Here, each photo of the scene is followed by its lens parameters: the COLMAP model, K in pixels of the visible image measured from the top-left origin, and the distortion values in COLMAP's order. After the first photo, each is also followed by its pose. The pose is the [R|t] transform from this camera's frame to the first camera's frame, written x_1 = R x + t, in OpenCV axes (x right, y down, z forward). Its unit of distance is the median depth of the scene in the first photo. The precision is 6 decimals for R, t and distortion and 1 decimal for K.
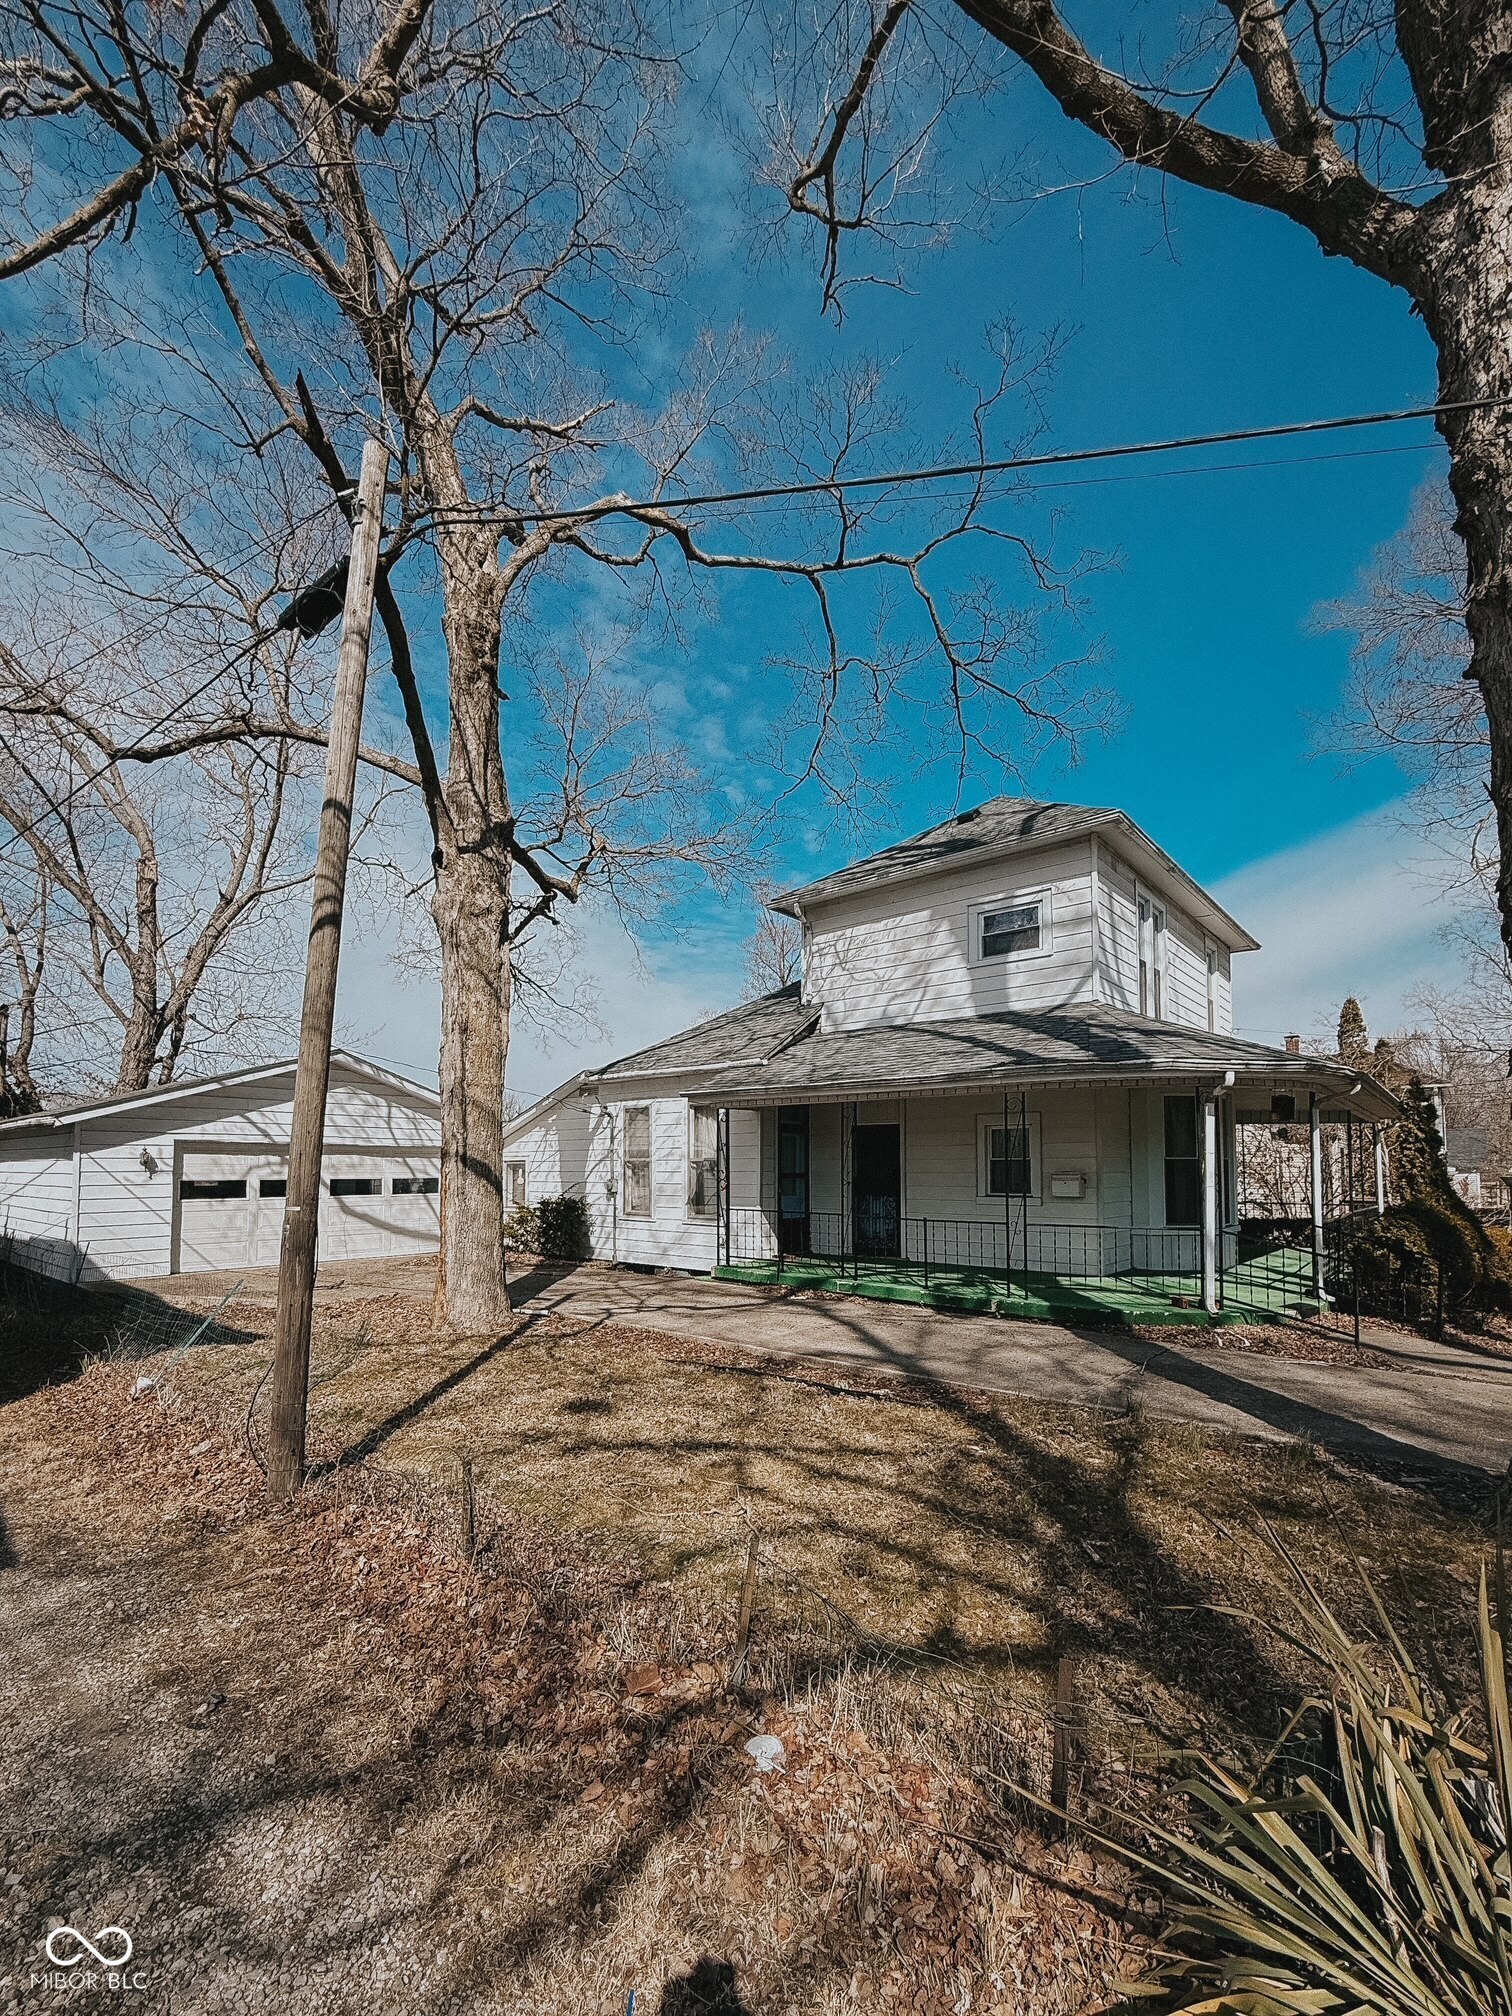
lens RADIAL K [[808.2, 0, 765.9], [0, 808.2, 1008.9], [0, 0, 1]] dist [0.002698, 0.000117]
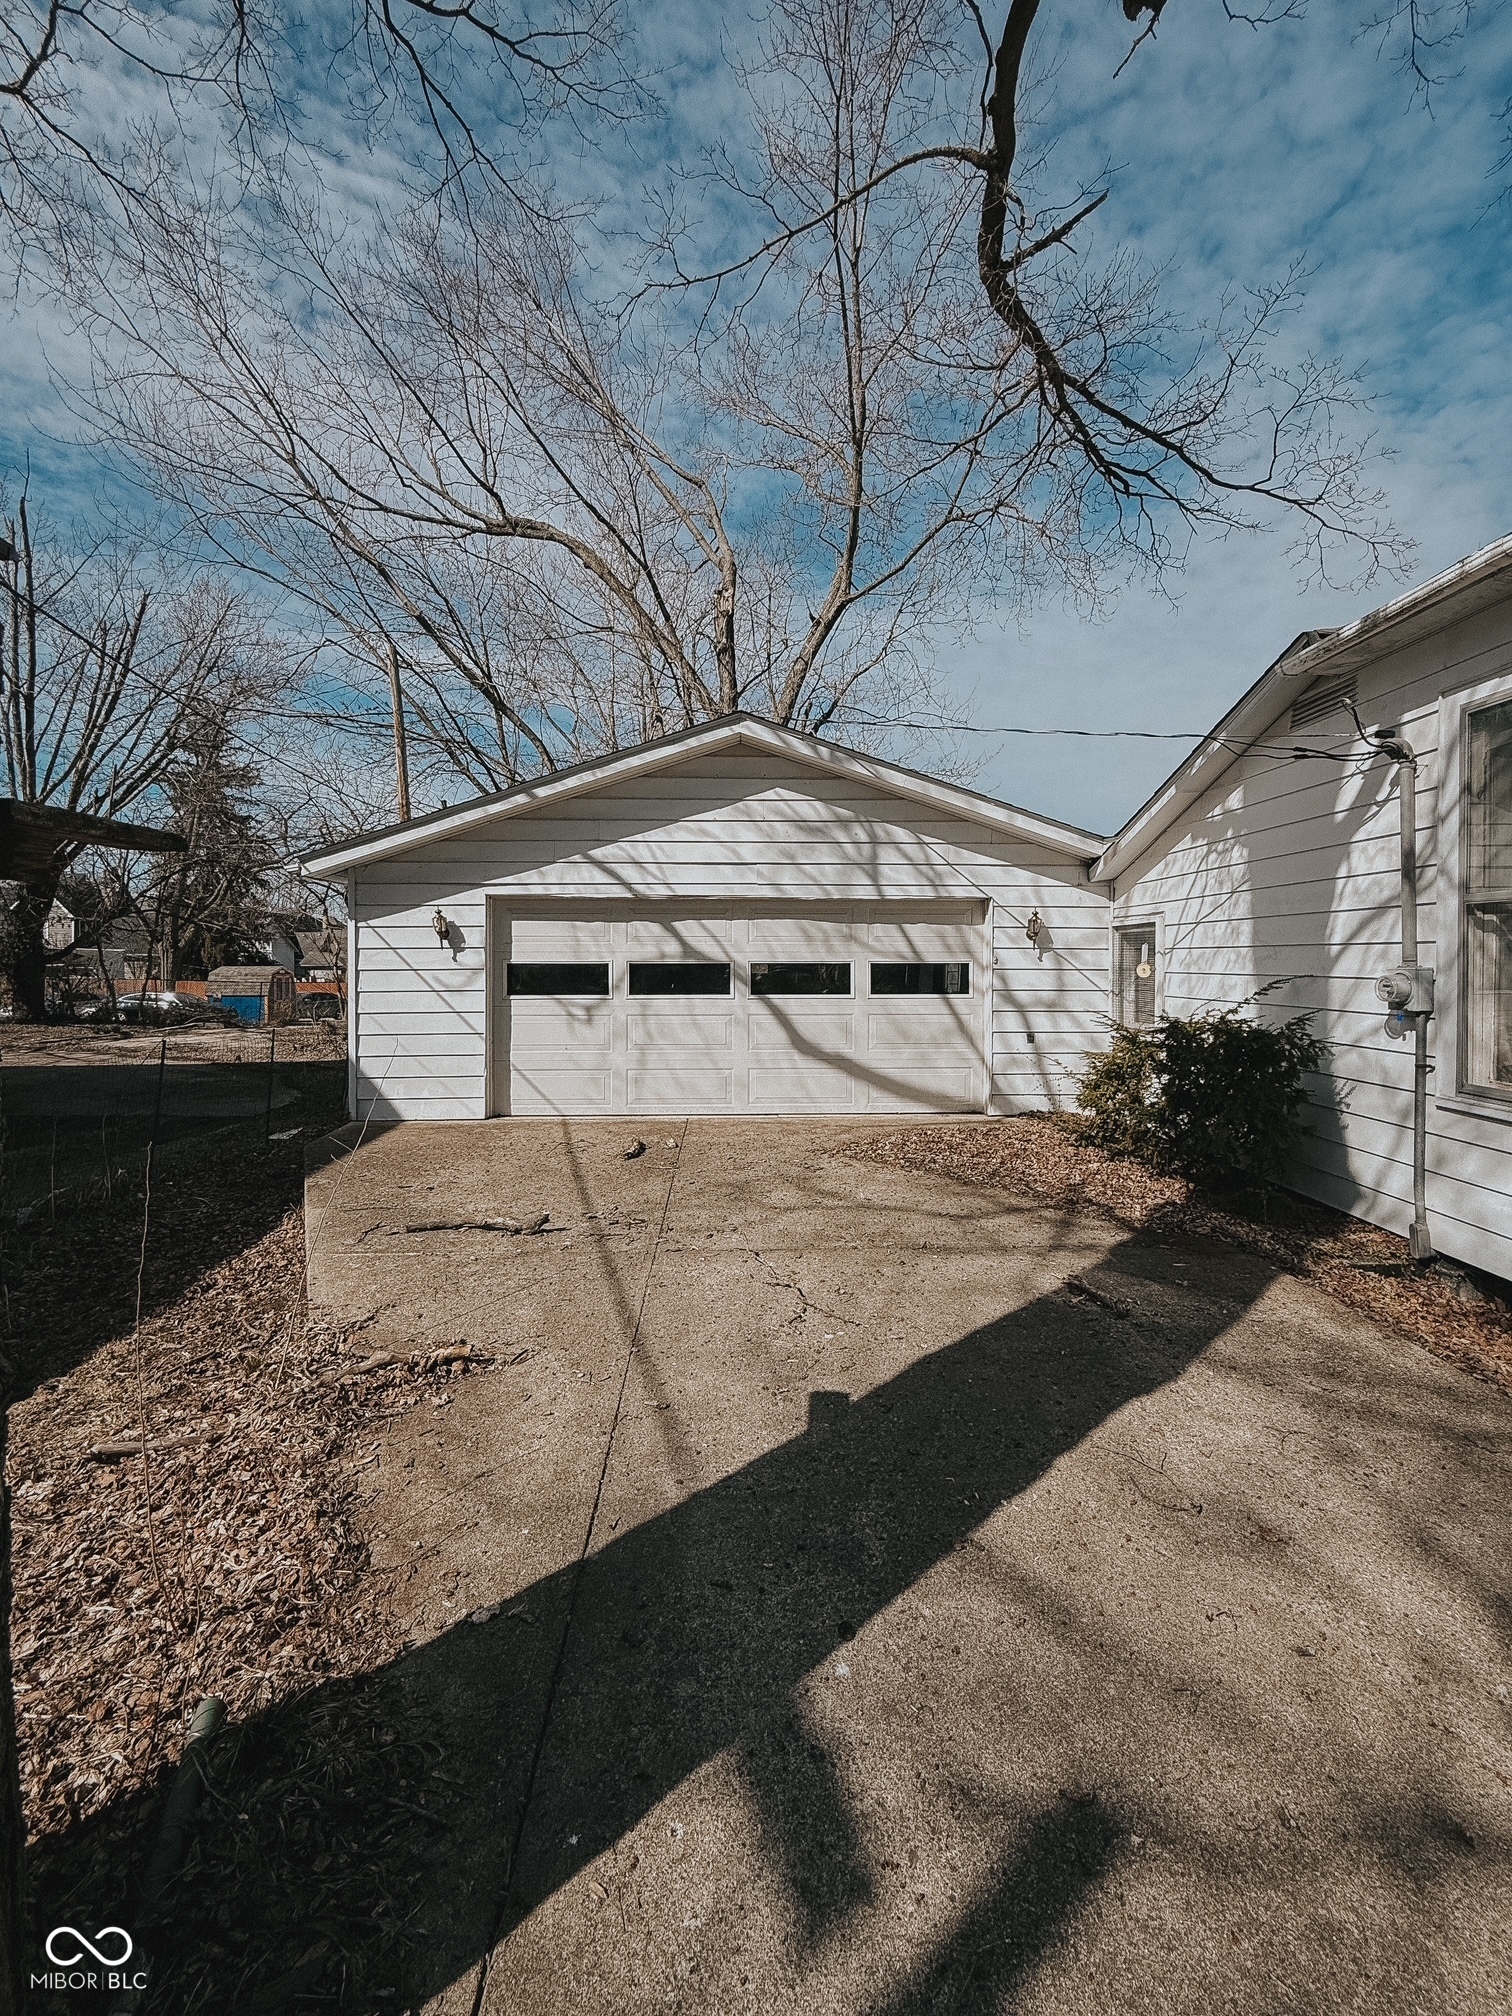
lens RADIAL K [[808.2, 0, 770.6], [0, 808.2, 1011.3], [0, 0, 1]] dist [0.002698, 0.000117]
pose [[0.660360, 0.050628, -0.749241, -0.145226], [0.147604, 0.969511, 0.195606, 0.151763], [0.736300, -0.239761, 0.632753, 0.727153]]
